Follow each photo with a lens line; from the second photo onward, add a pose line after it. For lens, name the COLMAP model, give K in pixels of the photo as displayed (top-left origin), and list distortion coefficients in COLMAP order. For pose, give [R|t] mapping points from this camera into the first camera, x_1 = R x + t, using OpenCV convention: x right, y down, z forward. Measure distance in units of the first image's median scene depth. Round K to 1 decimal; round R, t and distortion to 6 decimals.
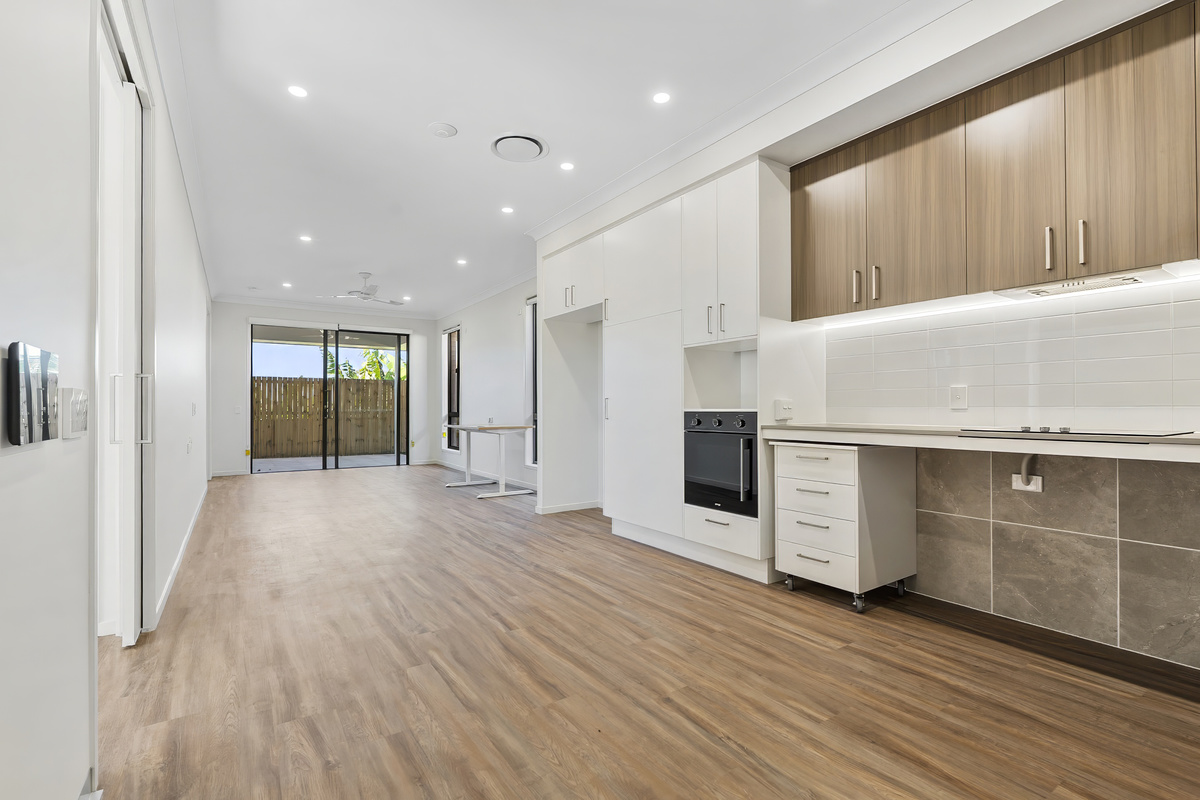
lens RADIAL K [[531.9, 0, 591.8], [0, 531.9, 406.7], [0, 0, 1]] dist [0.000414, 0.000029]
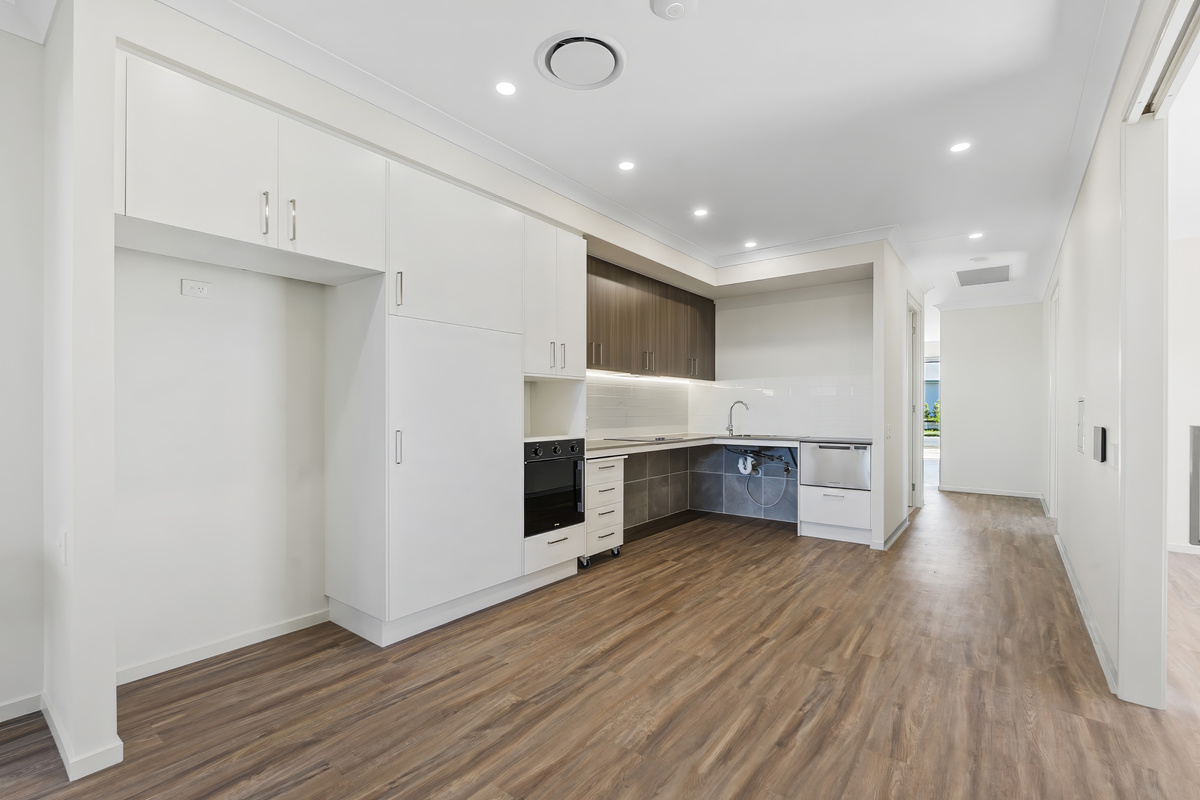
lens RADIAL K [[531.9, 0, 591.8], [0, 531.9, 406.7], [0, 0, 1]] dist [0.000414, 0.000029]
pose [[-0.312725, 0.005103, 0.949830, -1.026377], [-0.005422, 0.999960, -0.007158, -0.065208], [-0.949828, -0.007389, -0.312685, 1.571765]]
